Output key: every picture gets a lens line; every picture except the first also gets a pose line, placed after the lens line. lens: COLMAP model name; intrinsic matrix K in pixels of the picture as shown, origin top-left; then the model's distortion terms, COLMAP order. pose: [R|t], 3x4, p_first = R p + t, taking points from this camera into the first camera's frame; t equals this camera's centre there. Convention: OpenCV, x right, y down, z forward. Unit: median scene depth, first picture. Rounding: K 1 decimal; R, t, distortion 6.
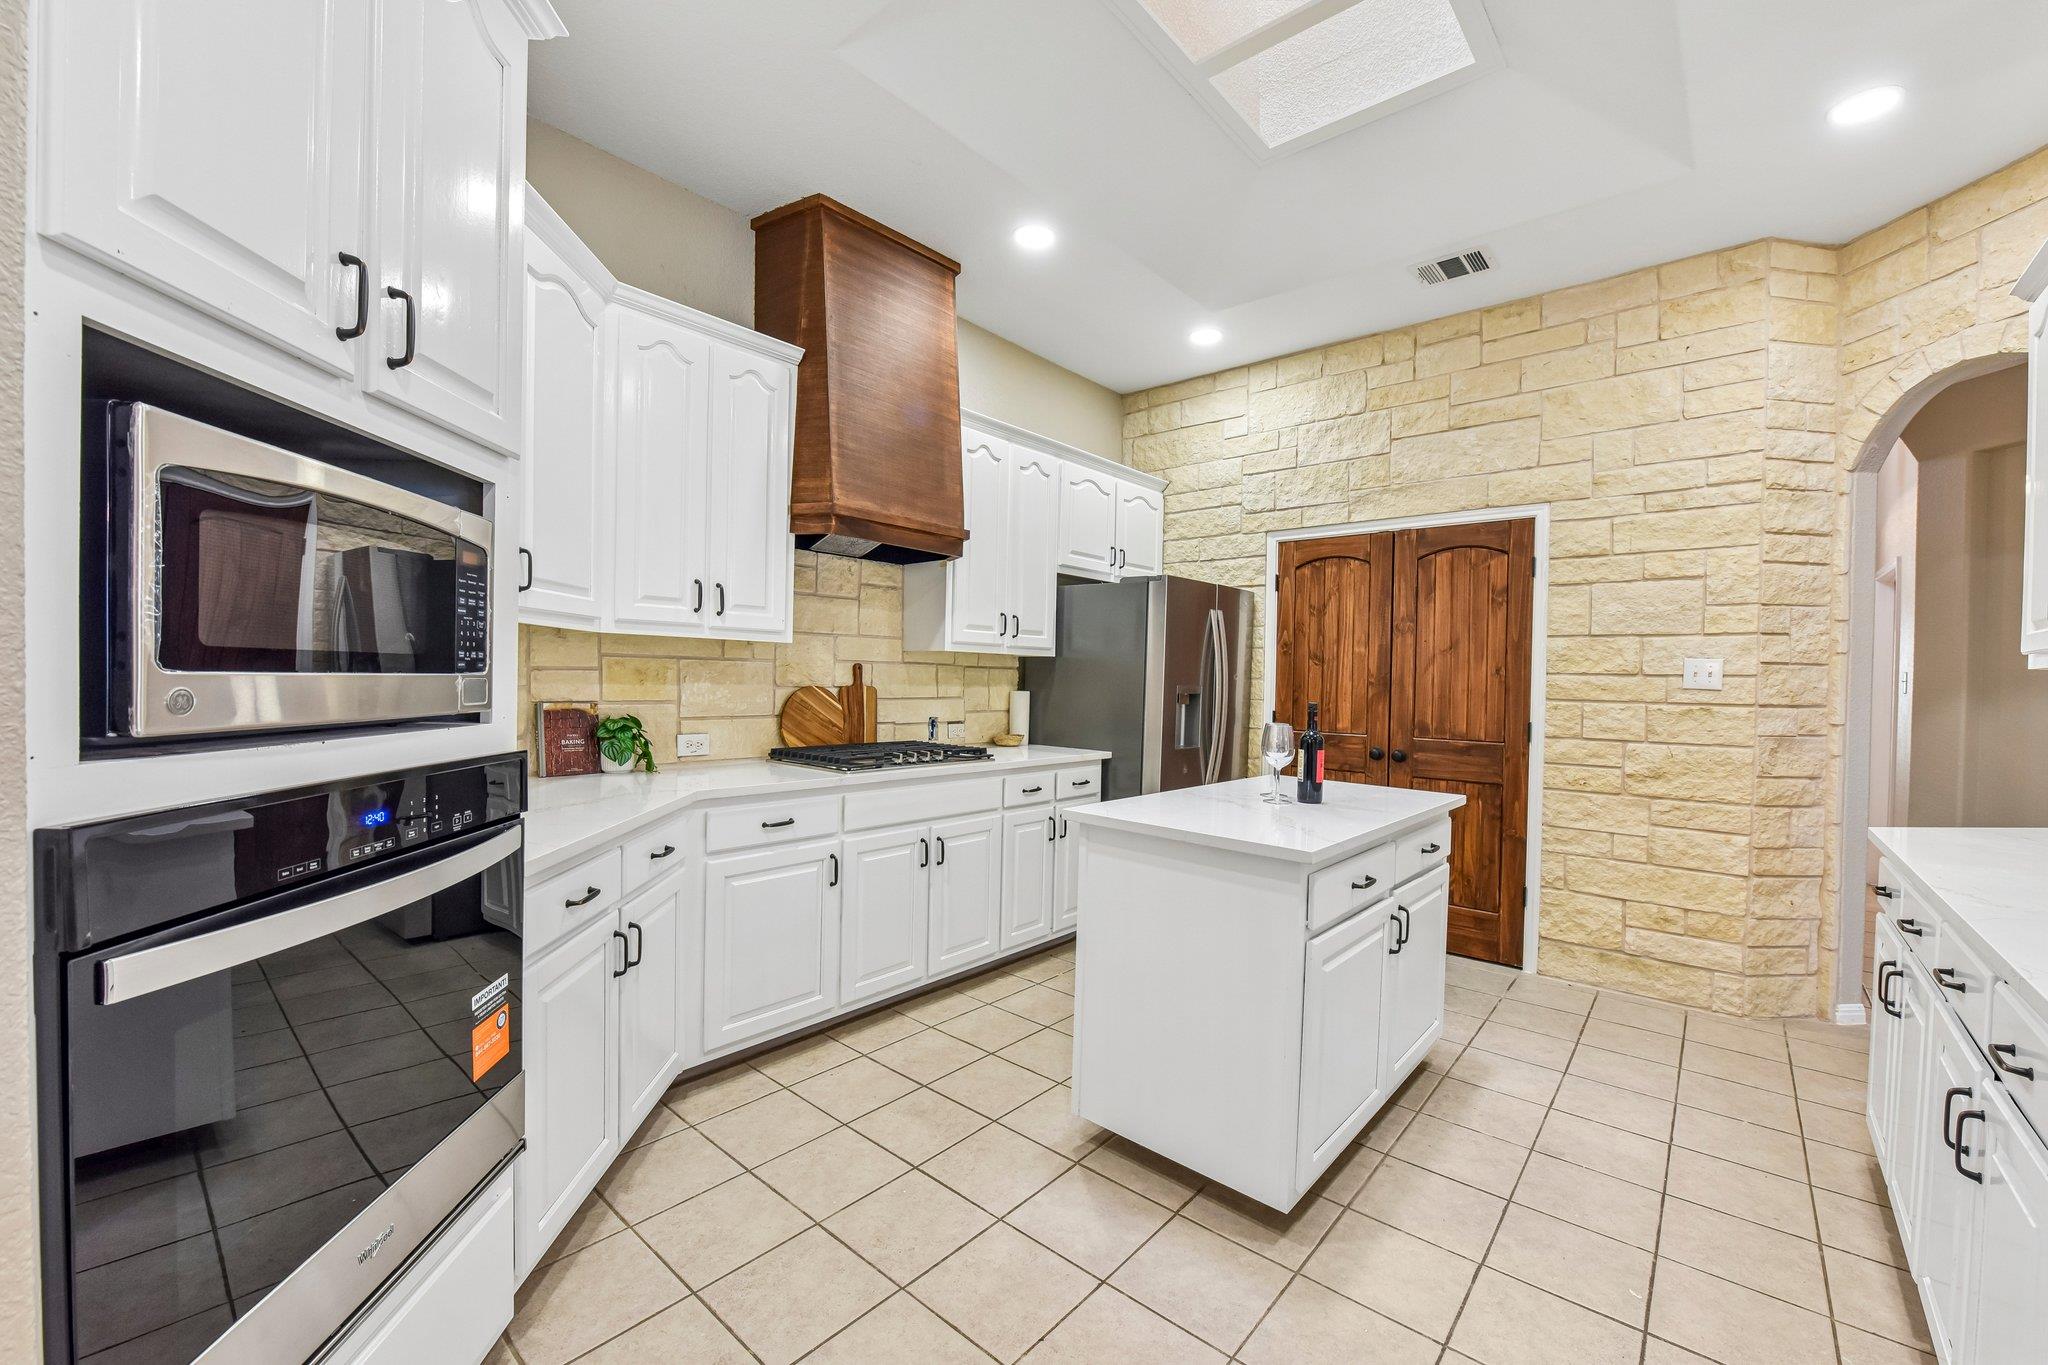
lens RADIAL K [[813.6, 0, 1043.4], [0, 813.6, 683.2], [0, 0, 1]] dist [-0.018685, -0.001118]
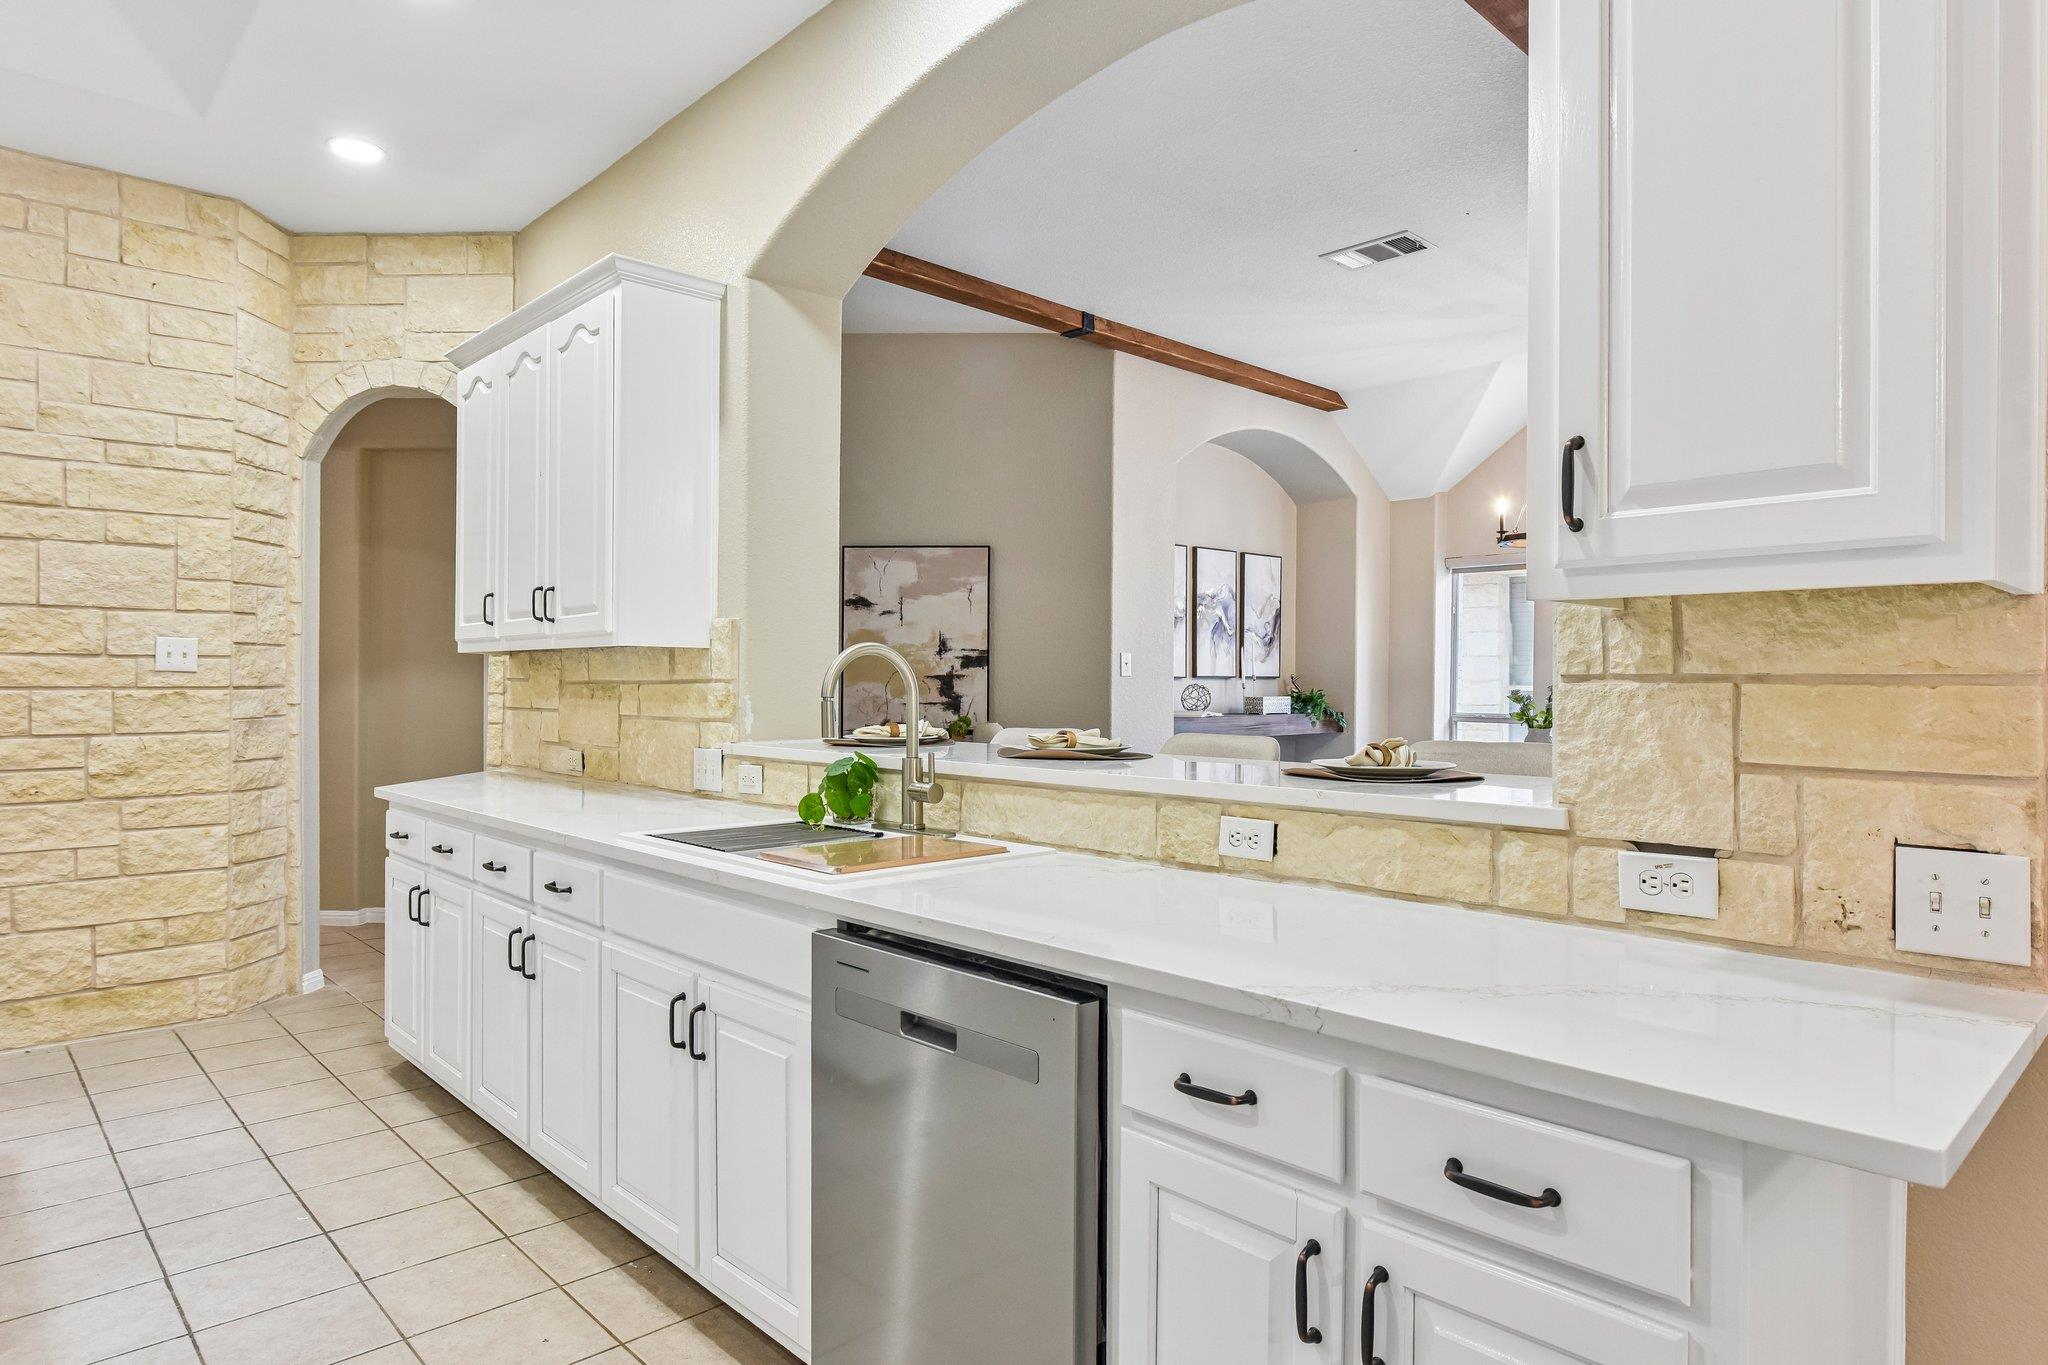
lens RADIAL K [[1201.8, 0, 1025.2], [0, 1201.8, 683.8], [0, 0, 1]] dist [-0.003507, -0.000662]
pose [[0.111148, -0.024948, 0.993491, -0.427286], [0.004351, 0.999687, 0.024617, -0.007846], [-0.993794, 0.001587, 0.111222, -0.103716]]
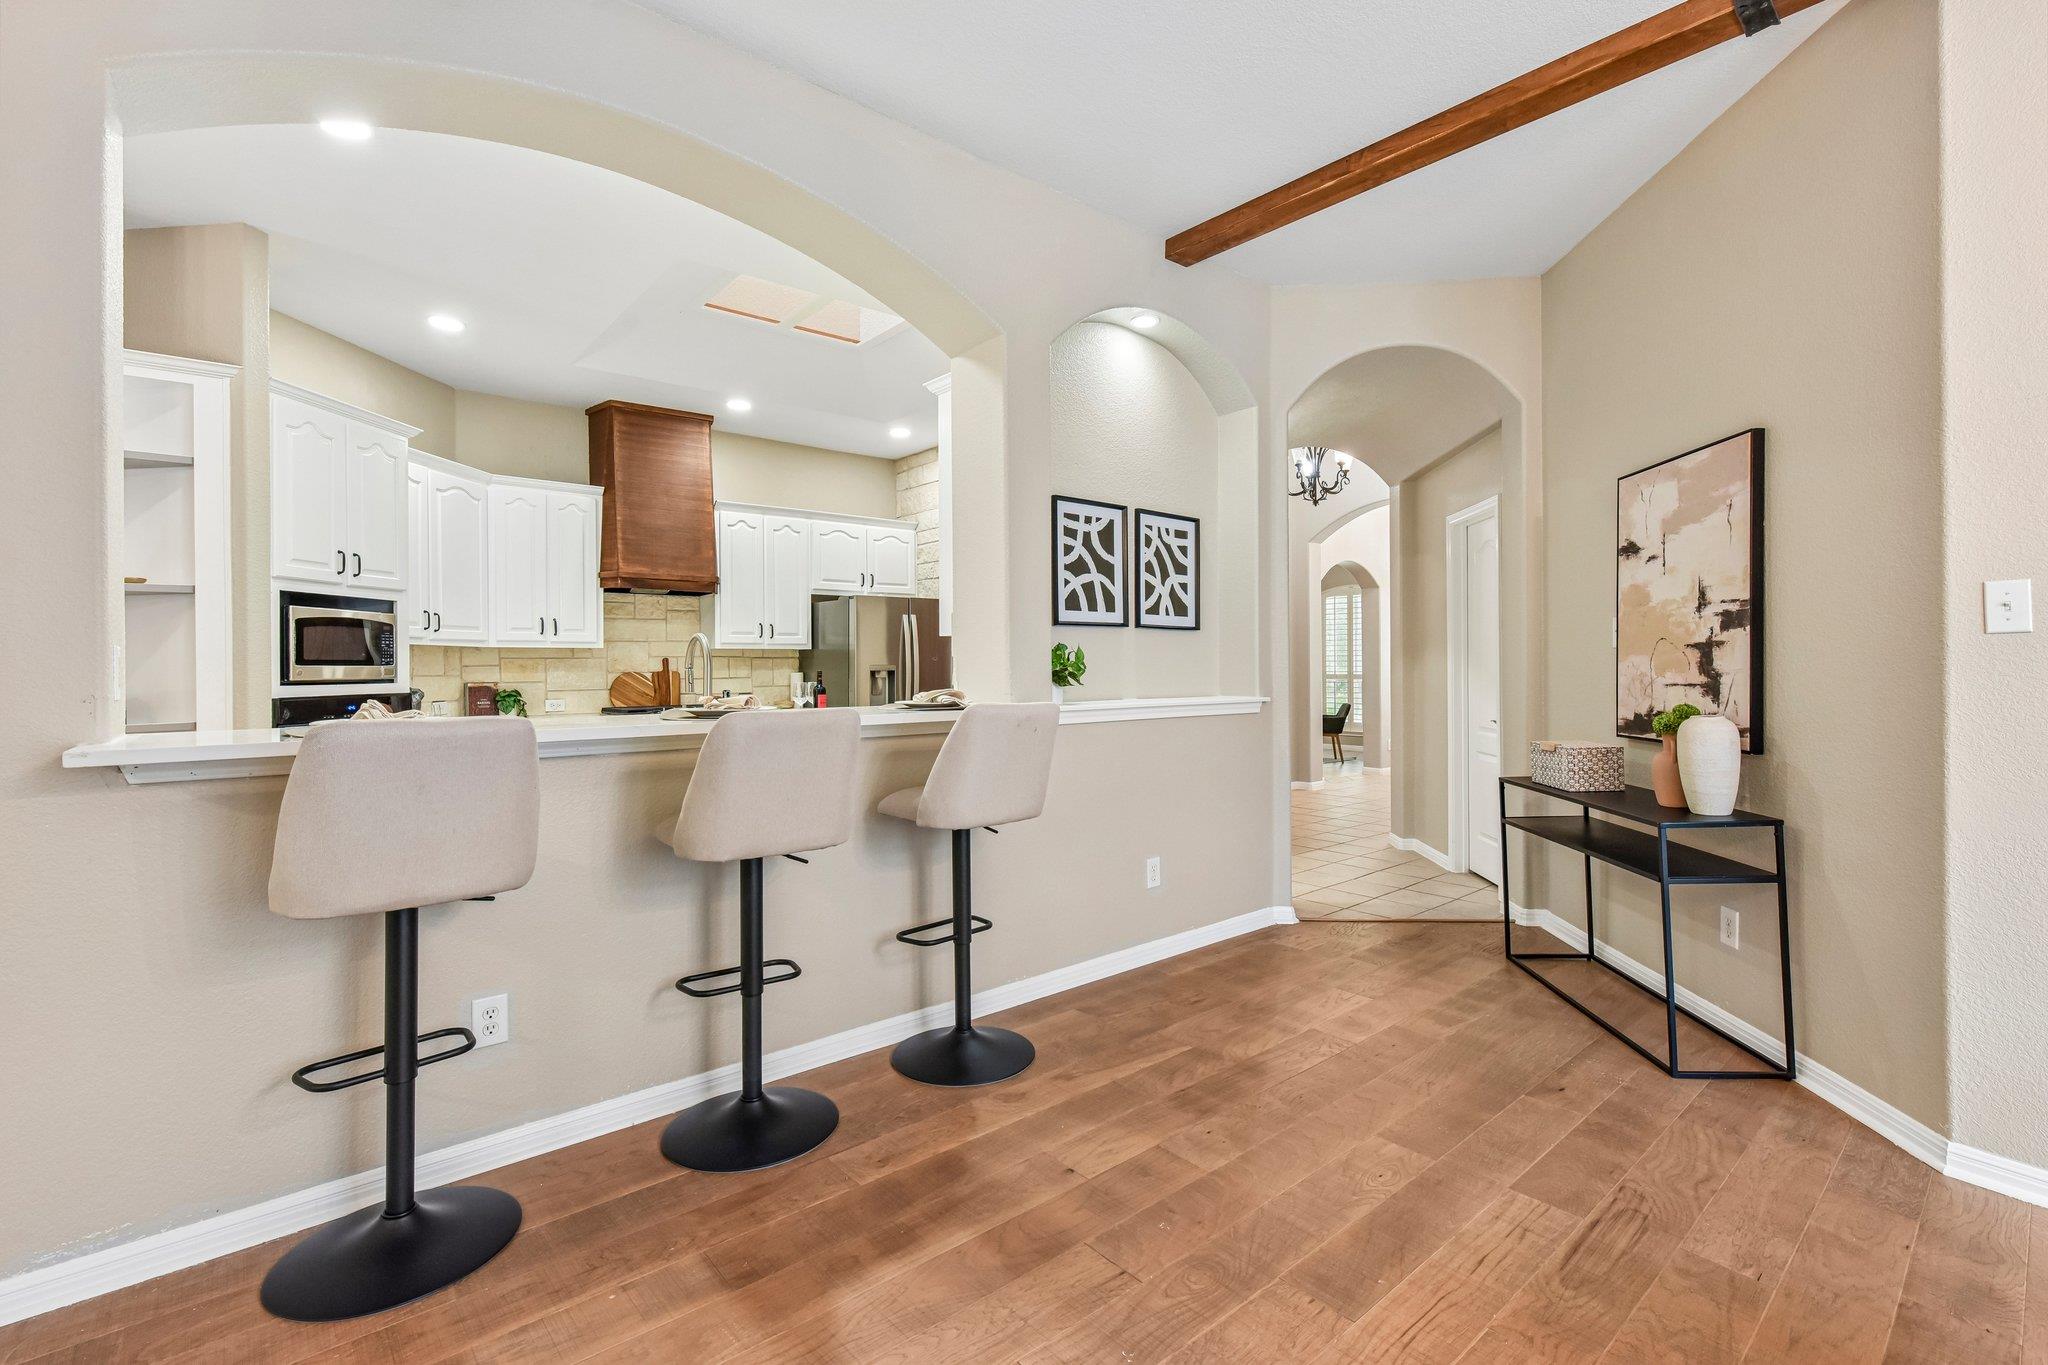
lens RADIAL K [[922.8, 0, 1030.5], [0, 922.8, 657.7], [0, 0, 1]] dist [0.001324, 0.000335]
pose [[0.985370, -0.032048, -0.167387, 0.949870], [0.028901, 0.999357, -0.021204, 0.042116], [0.167959, 0.016056, 0.985663, -0.850053]]
